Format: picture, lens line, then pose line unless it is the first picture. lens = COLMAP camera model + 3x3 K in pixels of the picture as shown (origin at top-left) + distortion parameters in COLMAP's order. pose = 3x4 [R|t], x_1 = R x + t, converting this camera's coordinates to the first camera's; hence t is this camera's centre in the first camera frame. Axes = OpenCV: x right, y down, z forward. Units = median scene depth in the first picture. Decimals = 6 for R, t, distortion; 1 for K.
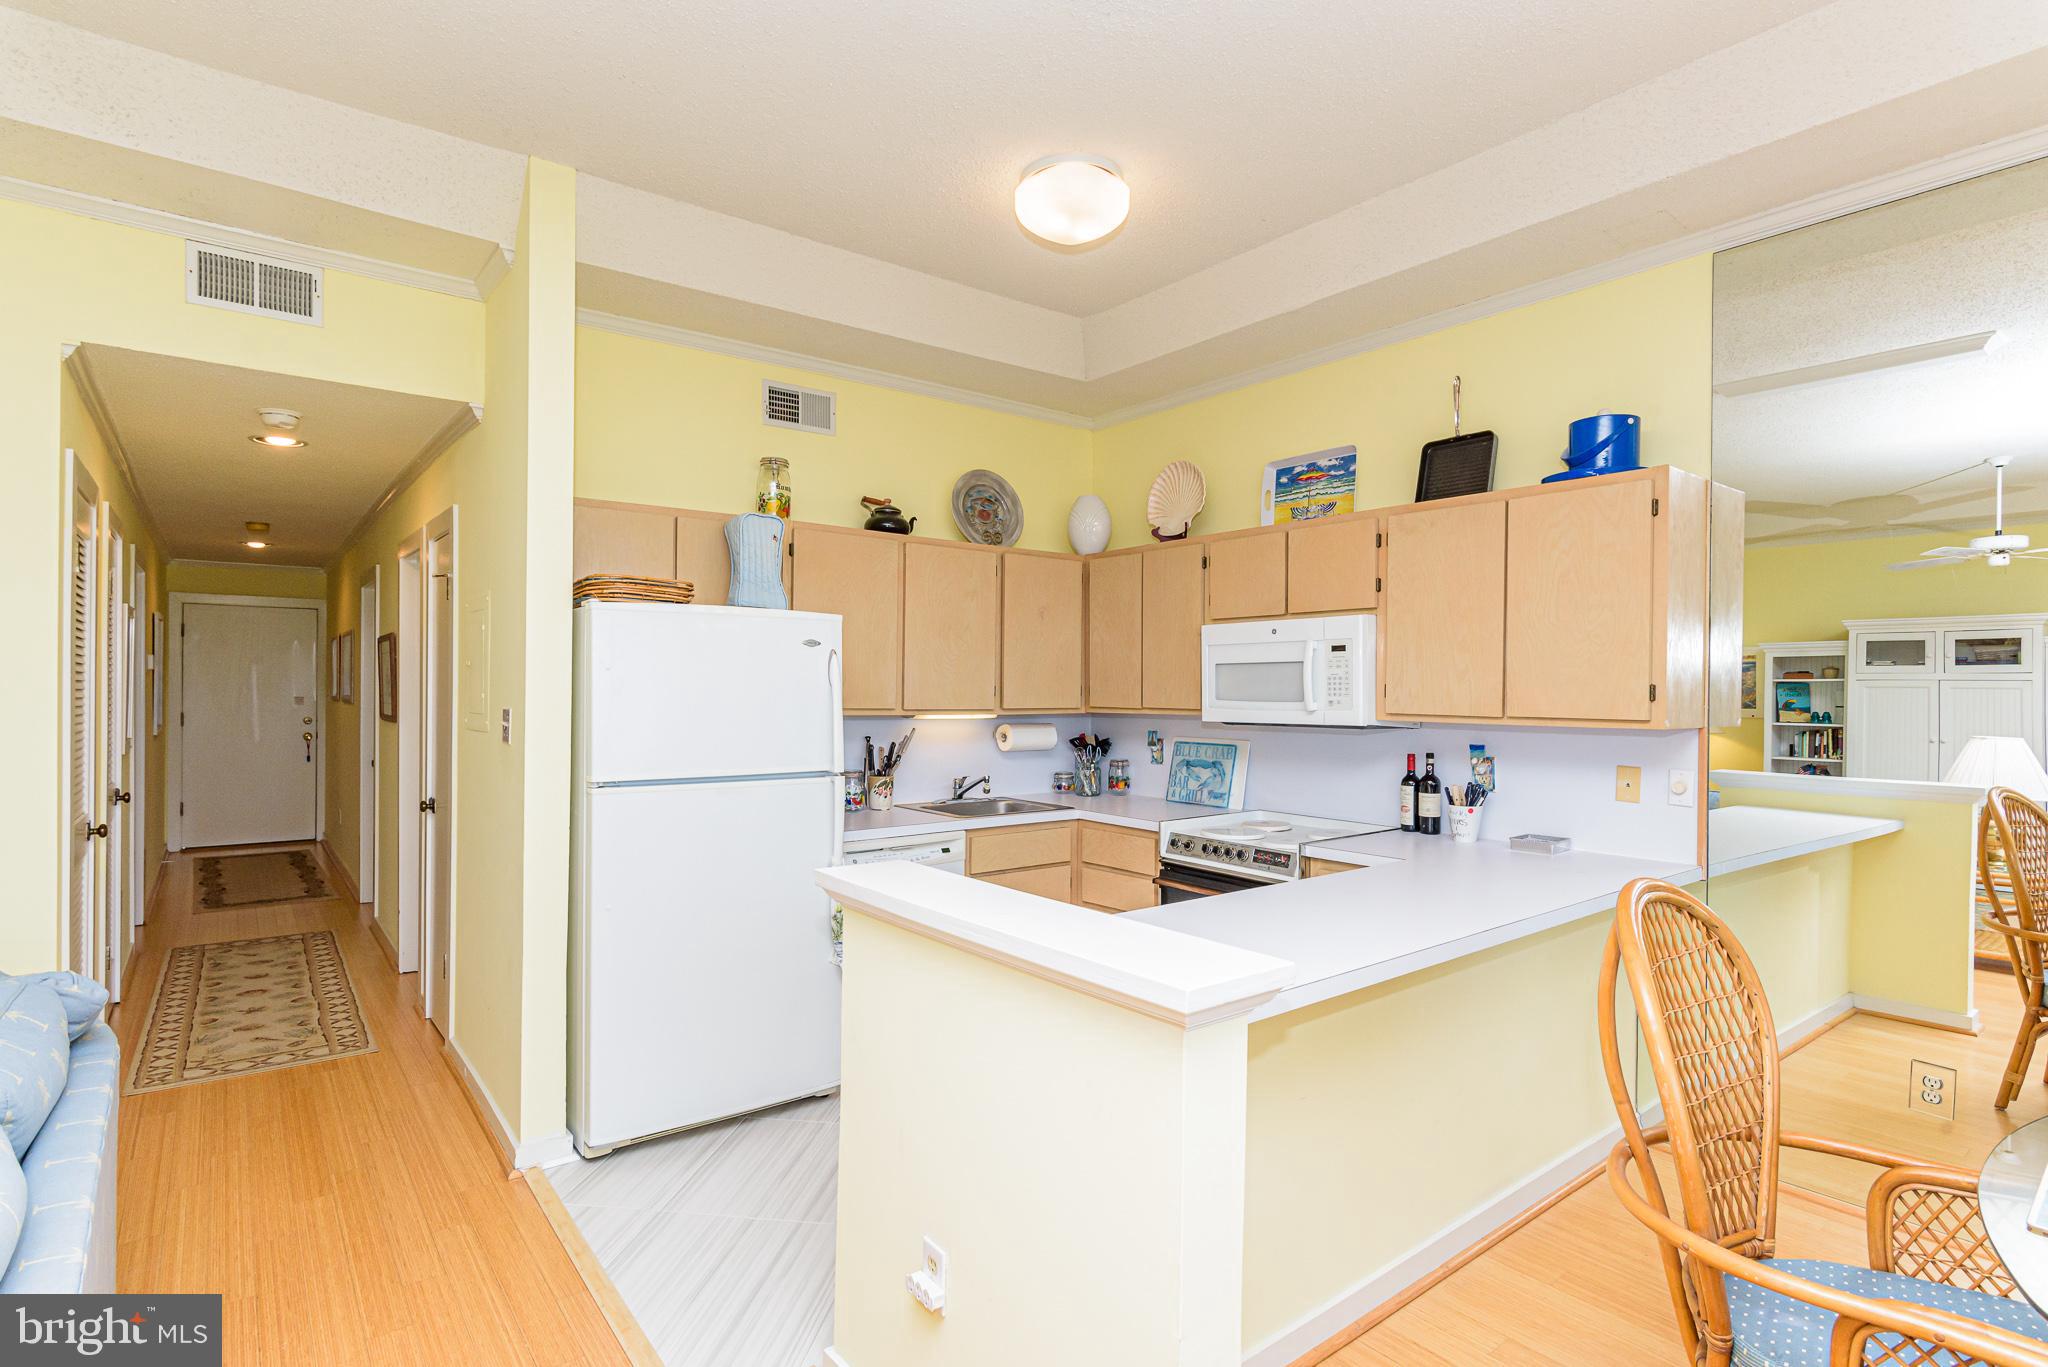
lens RADIAL K [[1009.8, 0, 1020.9], [0, 1009.8, 691.2], [0, 0, 1]] dist [0.003198, -0.000726]
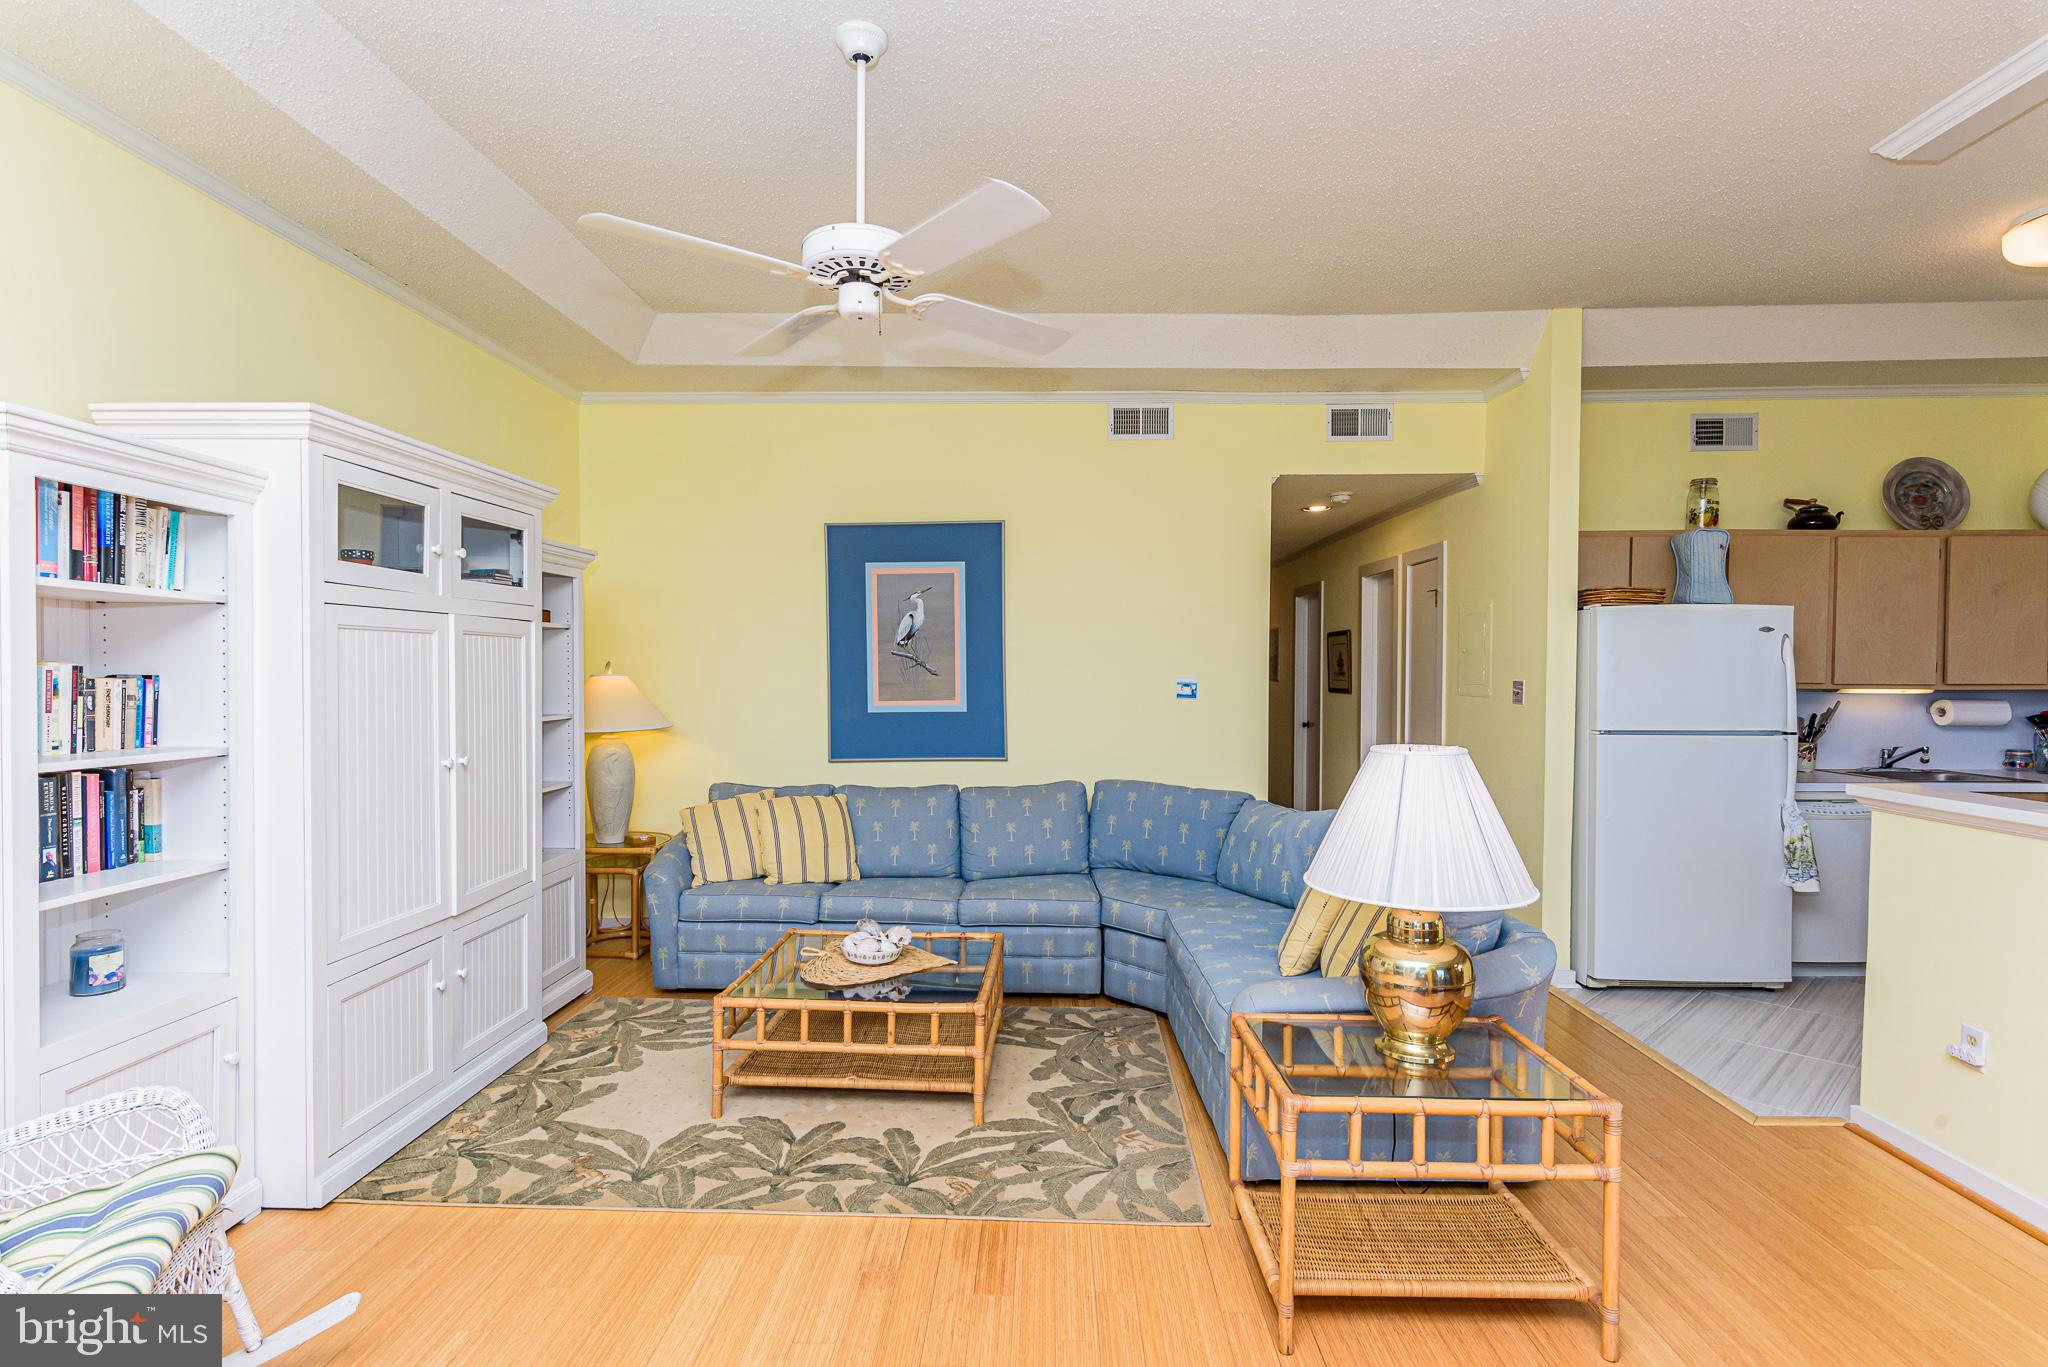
lens RADIAL K [[1003.6, 0, 1027.2], [0, 1003.6, 691.9], [0, 0, 1]] dist [0.004085, 0.000055]
pose [[0.773335, 0.007611, -0.633951, -0.103260], [0.003268, 0.999867, 0.015991, 0.006231], [0.633989, -0.014438, 0.773208, -0.469327]]
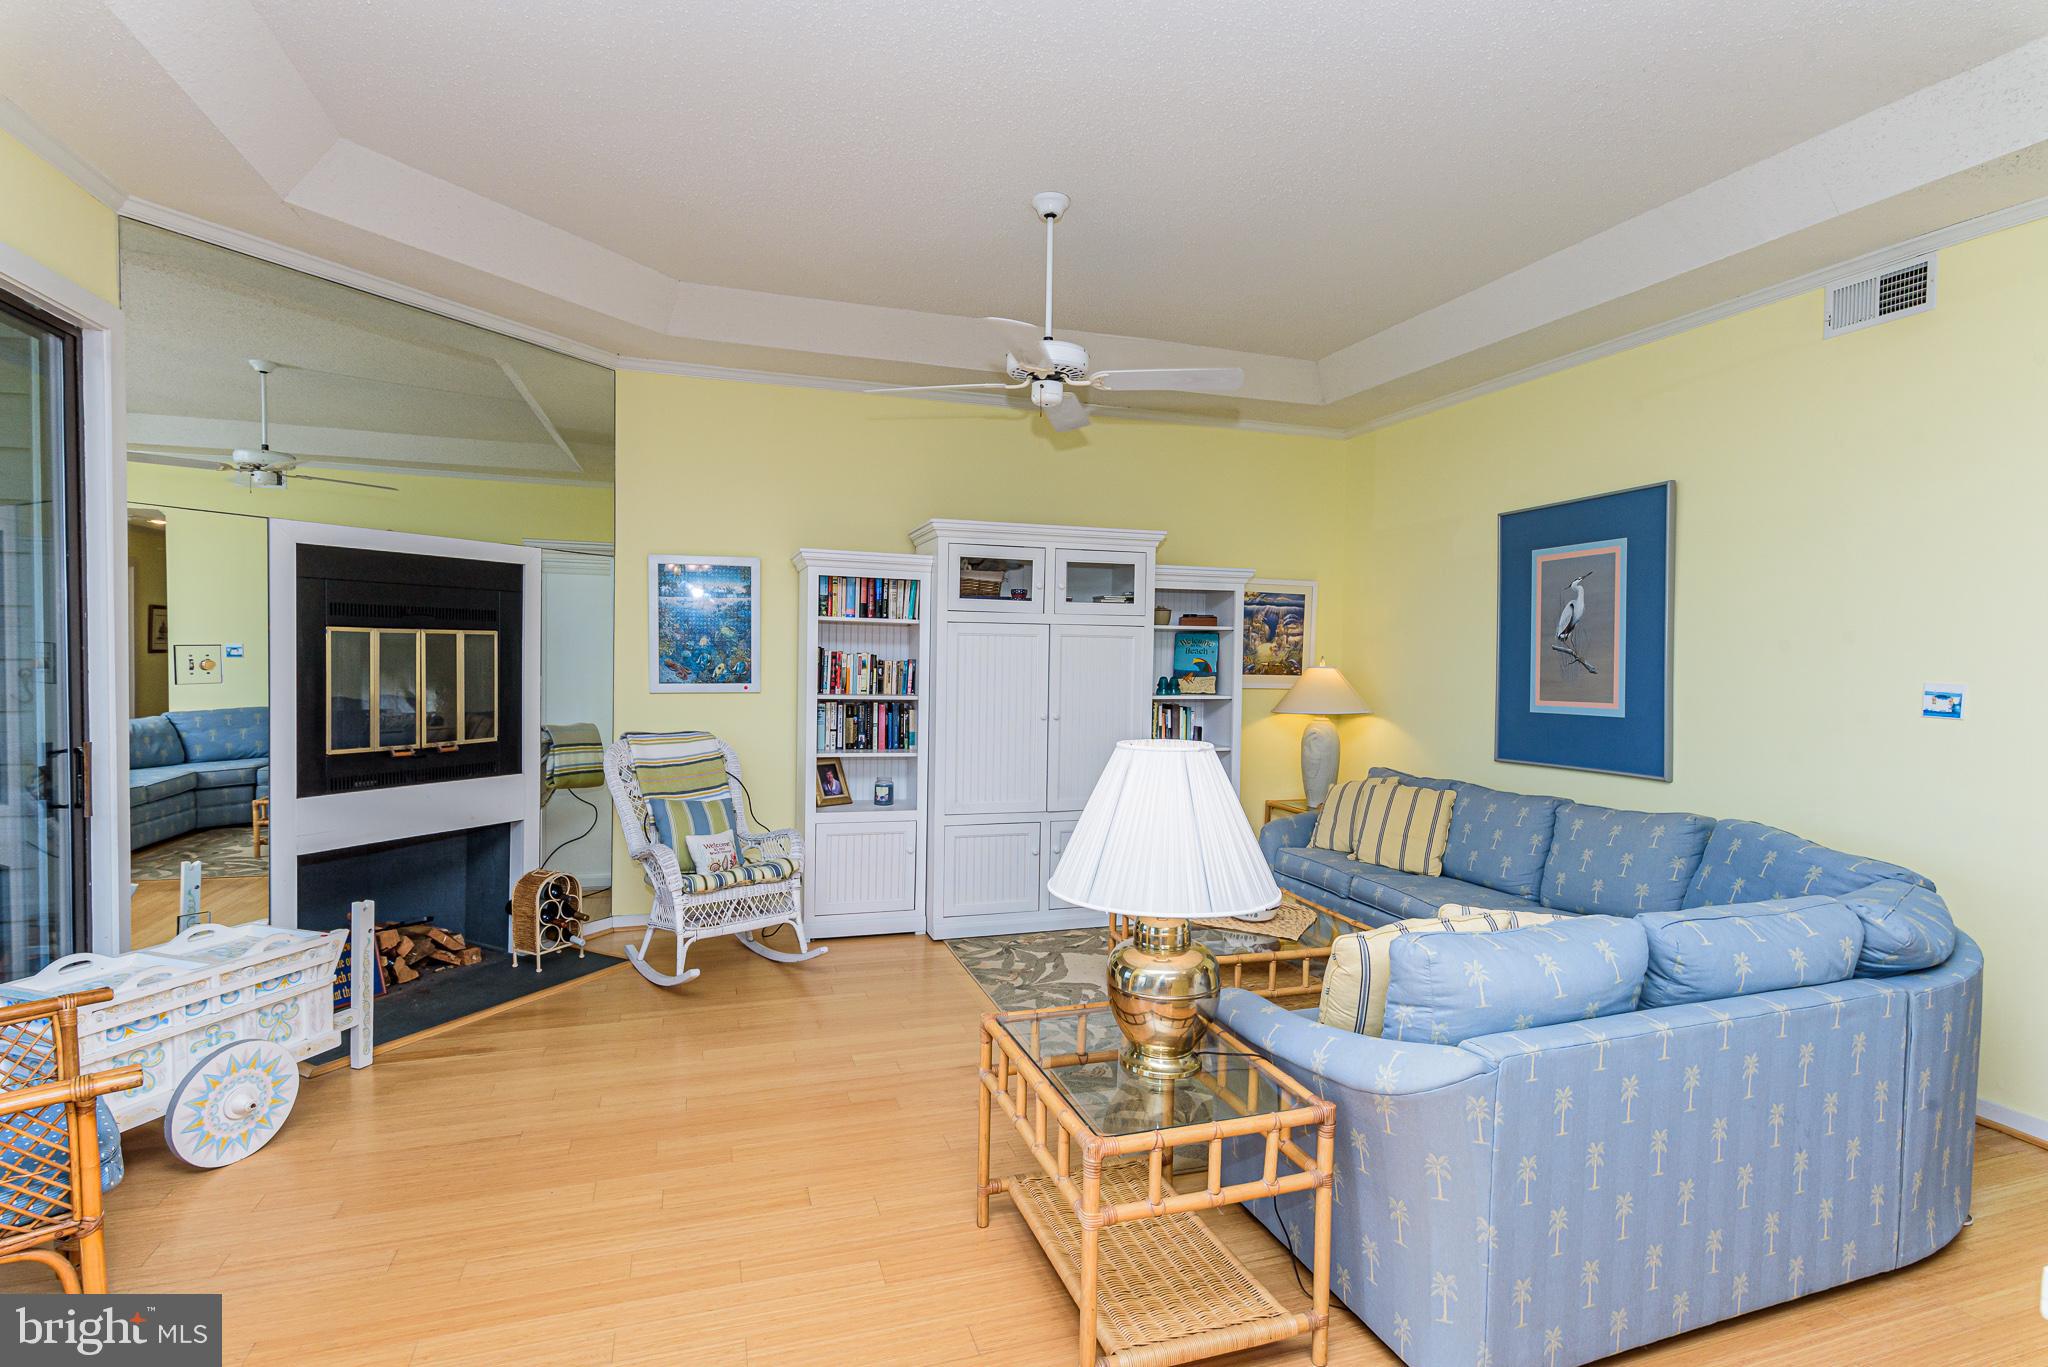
lens RADIAL K [[1003.6, 0, 1027.2], [0, 1003.6, 691.9], [0, 0, 1]] dist [0.004085, 0.000055]
pose [[-0.331994, 0.020974, -0.943048, 0.238538], [-0.018754, 0.999408, 0.028830, 0.005490], [0.943095, 0.027257, -0.331404, 0.215367]]
